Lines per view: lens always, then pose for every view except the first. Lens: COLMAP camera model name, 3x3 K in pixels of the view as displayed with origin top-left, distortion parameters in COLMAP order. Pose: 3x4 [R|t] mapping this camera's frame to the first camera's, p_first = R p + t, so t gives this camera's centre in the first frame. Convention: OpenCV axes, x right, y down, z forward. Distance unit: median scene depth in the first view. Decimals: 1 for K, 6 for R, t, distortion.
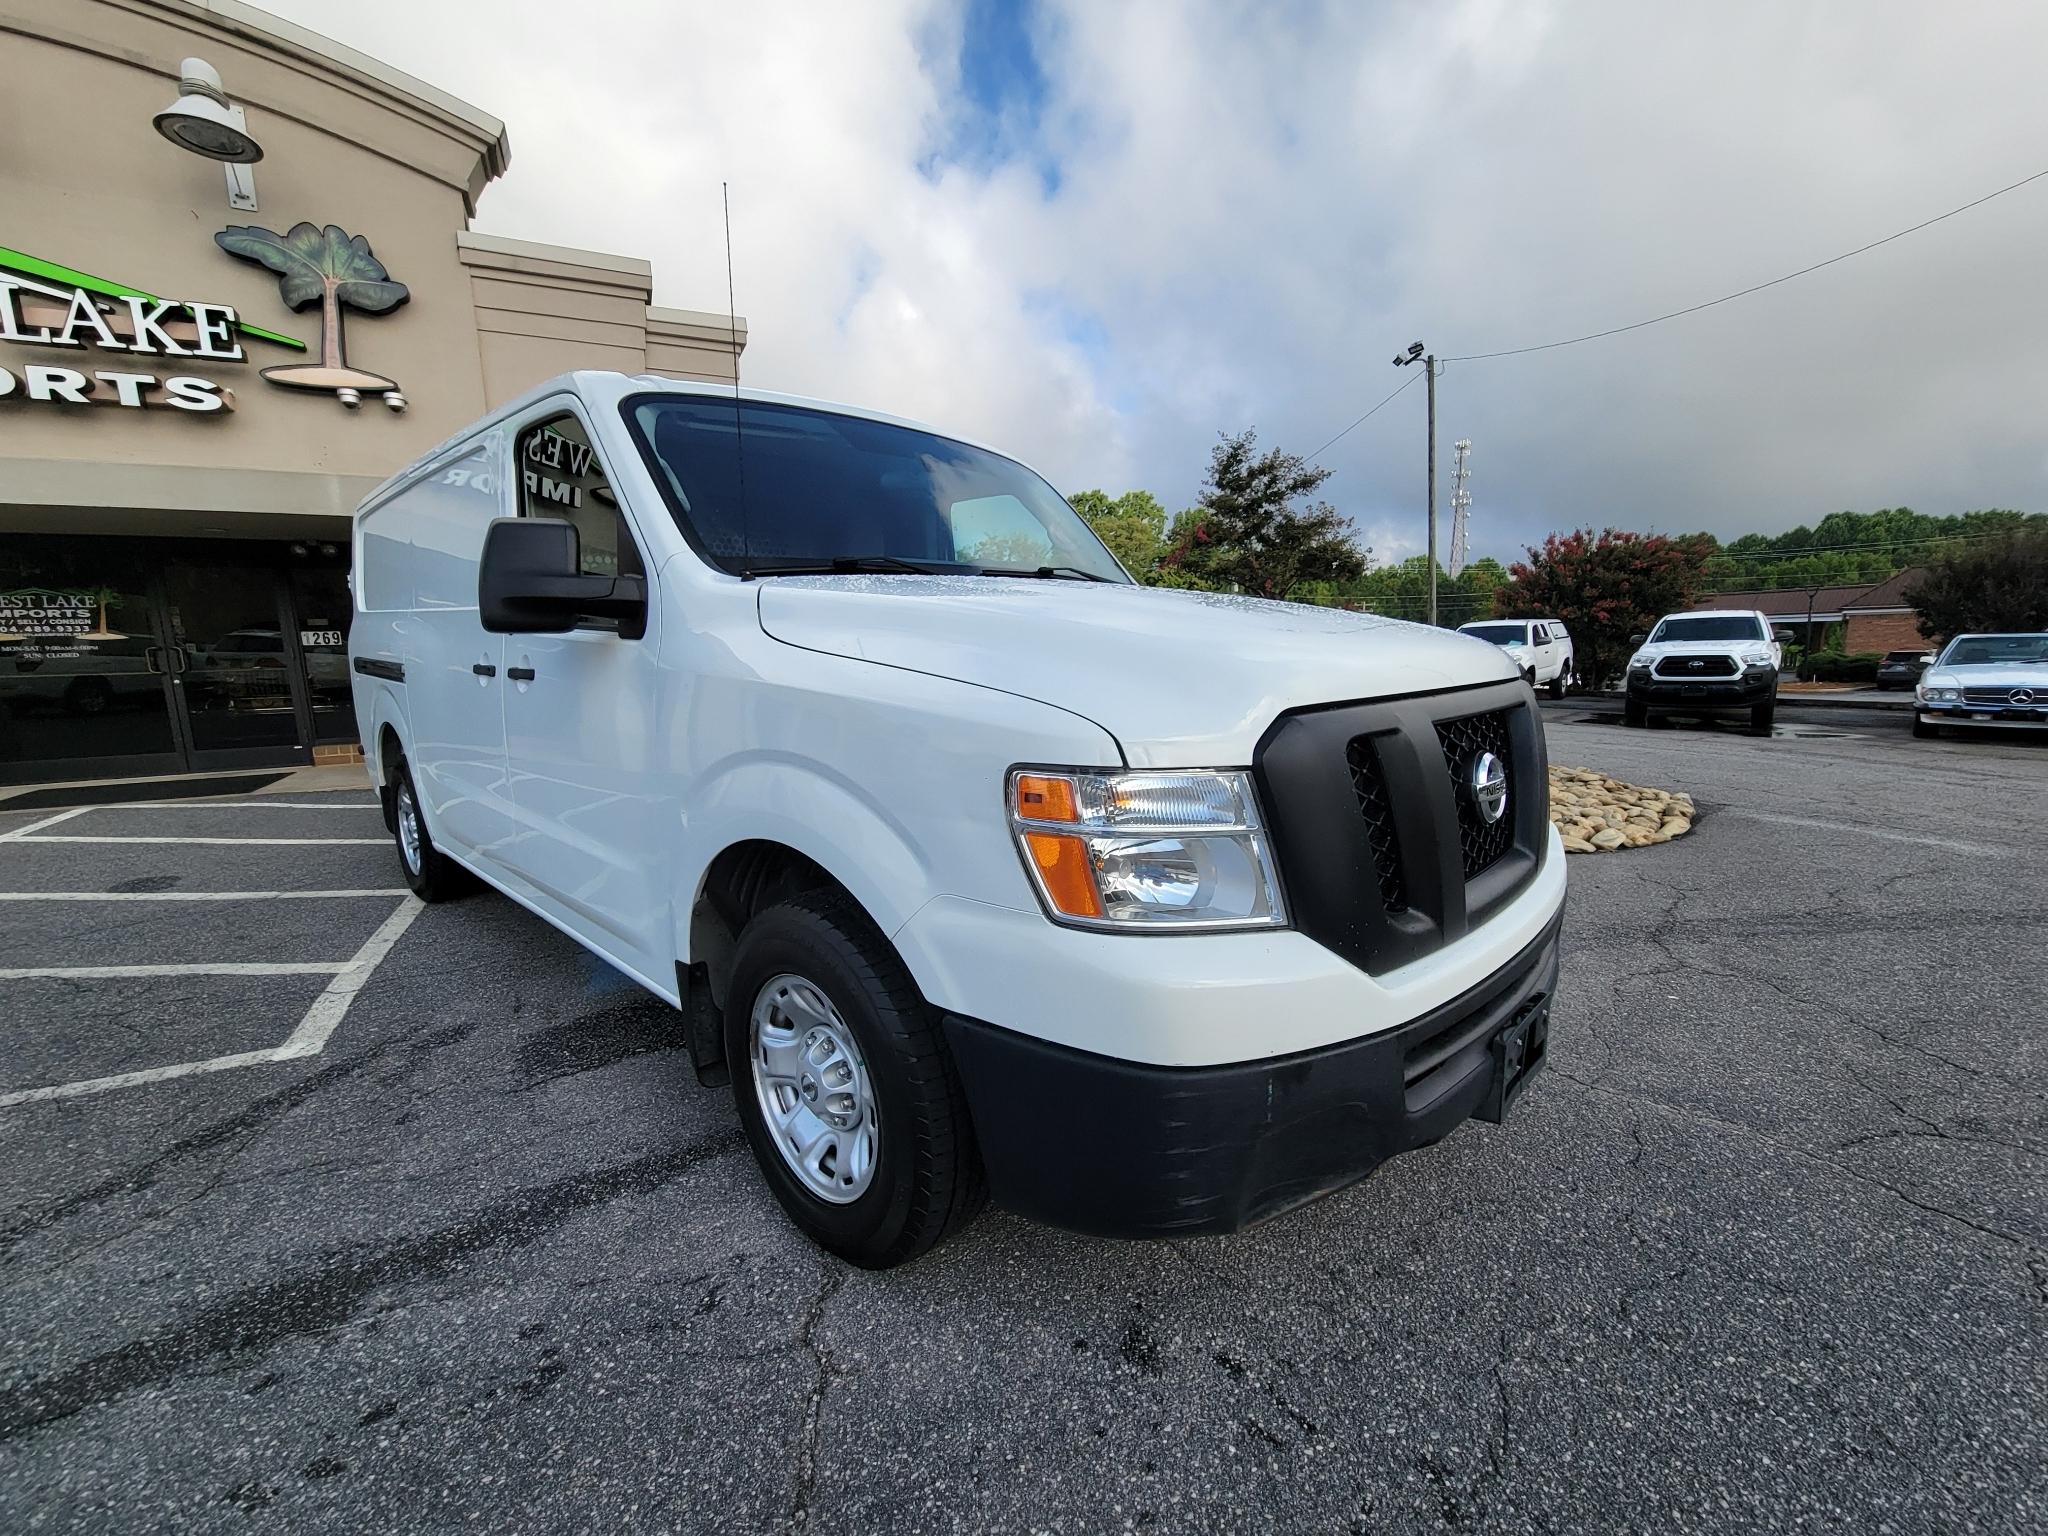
lens RADIAL K [[845.9, 0, 1040.3], [0, 845.9, 763.7], [0, 0, 1]] dist [-0.001685, 0.000321]
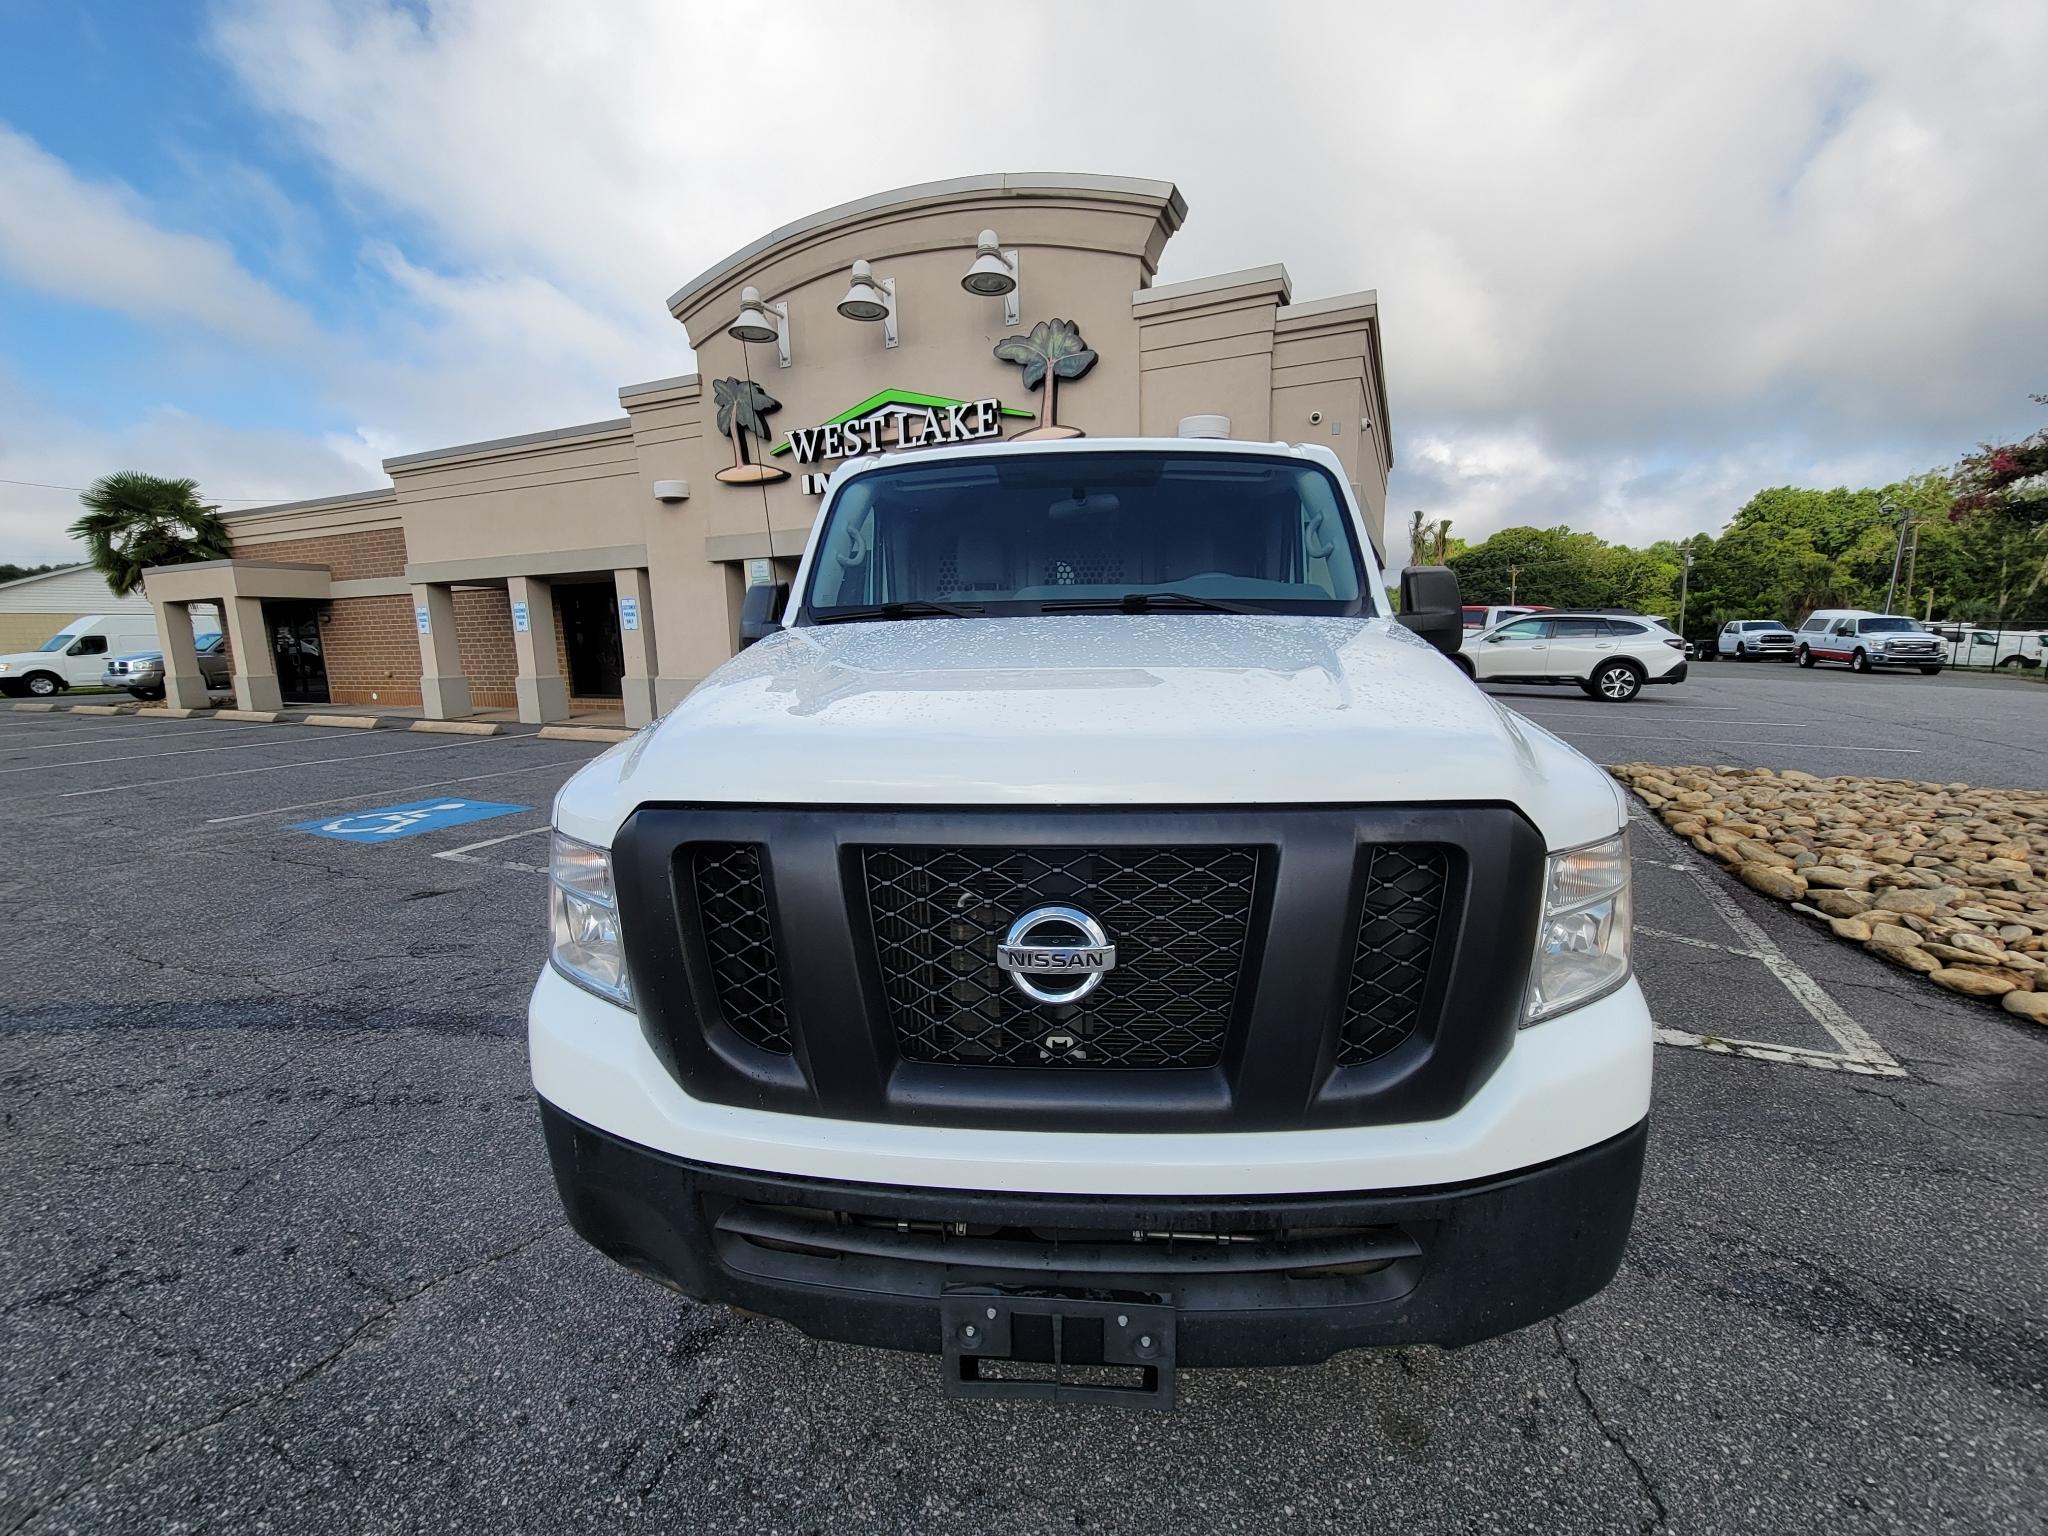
lens RADIAL K [[841.9, 0, 1024.0], [0, 841.9, 768.0], [0, 0, 1]] dist [0.000733, -0.000126]
pose [[0.630477, 0.129364, -0.765352, 0.246731], [-0.107118, 0.991081, 0.079277, -0.037496], [0.768781, 0.032001, 0.638711, 0.144423]]
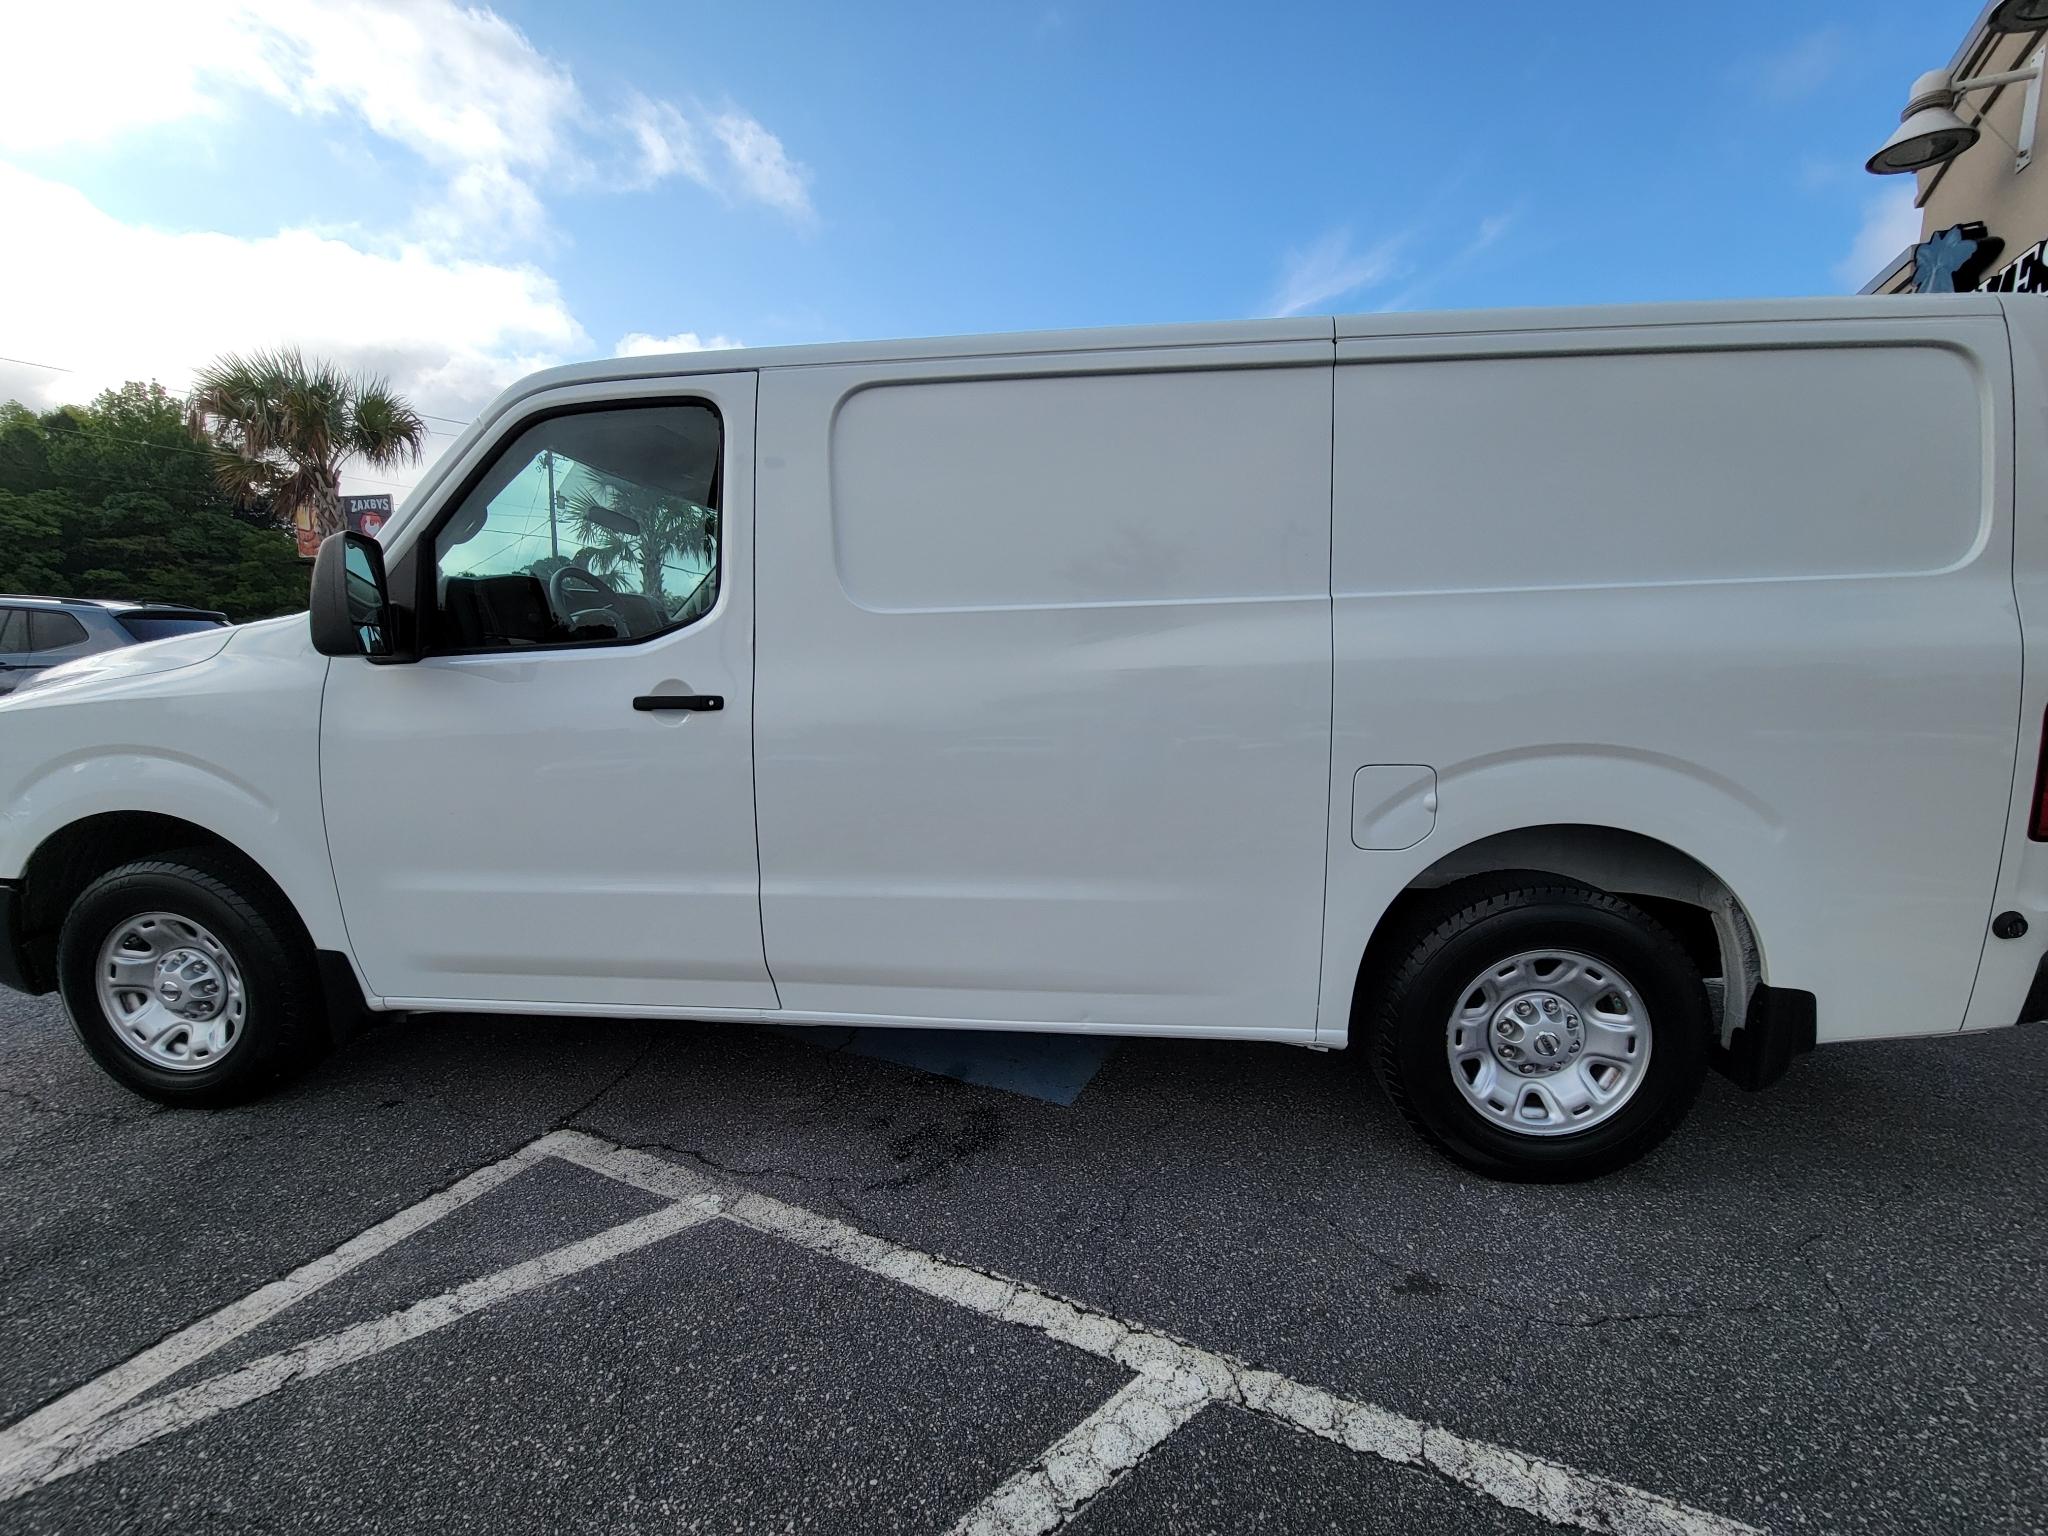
lens RADIAL K [[840.5, 0, 1039.5], [0, 840.5, 770.6], [0, 0, 1]] dist [-0.001836, 0.001178]
pose [[-0.780971, 0.090297, -0.618006, 0.035387], [-0.086563, 0.964295, 0.250283, -0.143863], [0.618540, 0.248961, -0.745270, 0.988872]]
